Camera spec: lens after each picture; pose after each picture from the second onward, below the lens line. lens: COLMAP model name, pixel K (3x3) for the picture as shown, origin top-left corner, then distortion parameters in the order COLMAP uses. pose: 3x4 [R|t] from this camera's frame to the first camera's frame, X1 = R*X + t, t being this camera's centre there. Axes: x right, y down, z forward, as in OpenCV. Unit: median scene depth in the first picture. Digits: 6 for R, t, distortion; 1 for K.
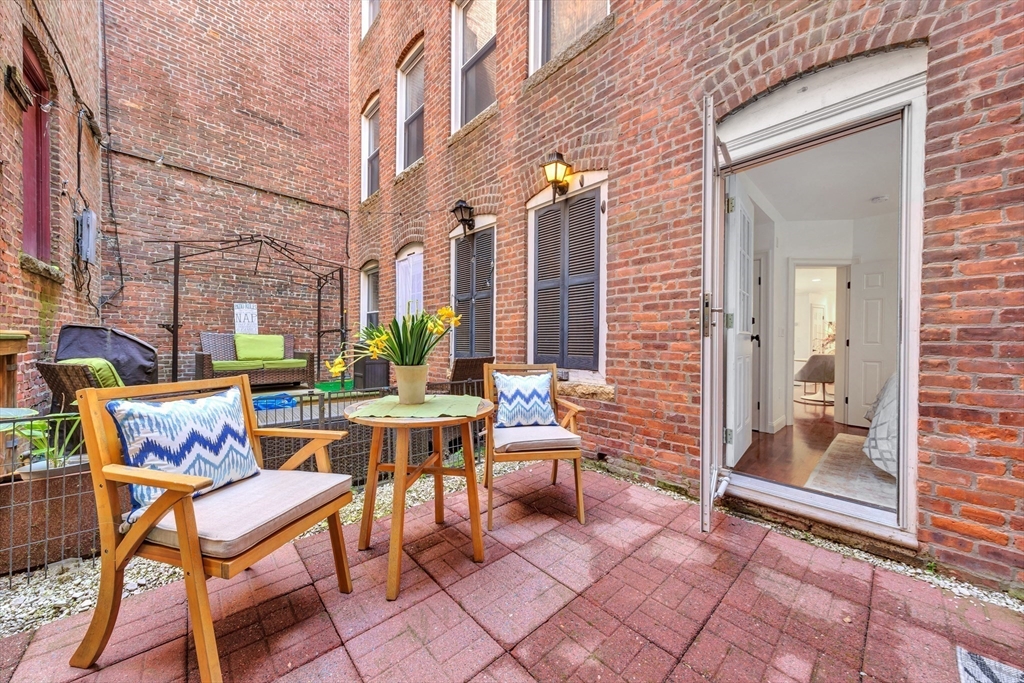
lens RADIAL K [[353.0, 0, 508.4], [0, 353.0, 344.0], [0, 0, 1]] dist [0.009017, -0.003745]
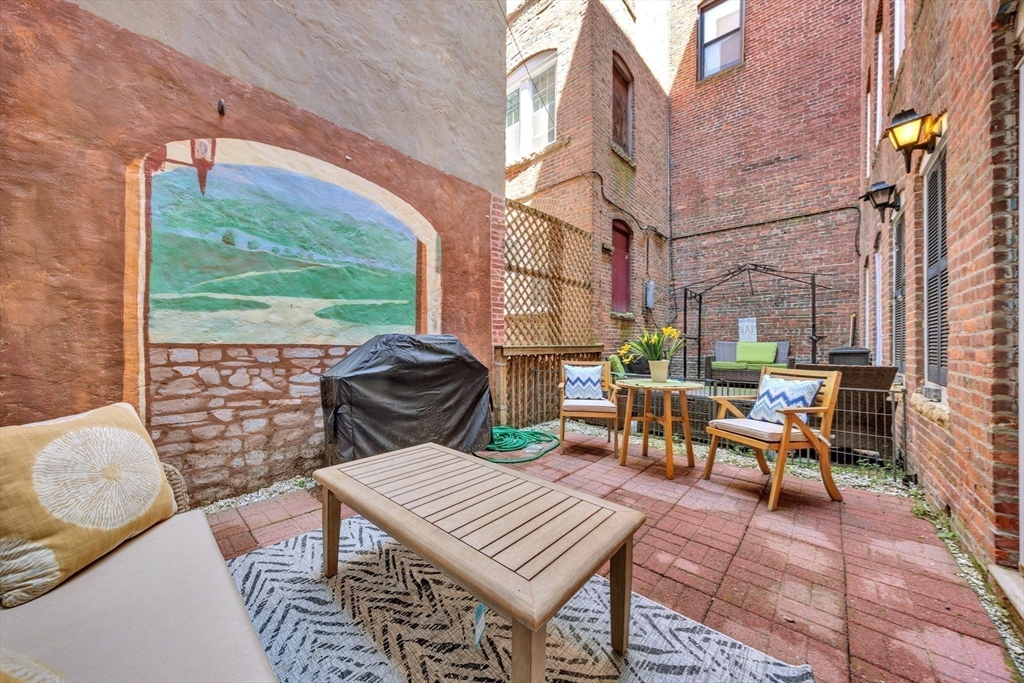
lens RADIAL K [[353.0, 0, 508.4], [0, 353.0, 344.0], [0, 0, 1]] dist [0.009017, -0.003745]
pose [[0.097877, -0.010316, -0.995145, 0.470364], [-0.008696, 0.999899, -0.011220, 0.000709], [0.995160, 0.009752, 0.097778, 0.022913]]
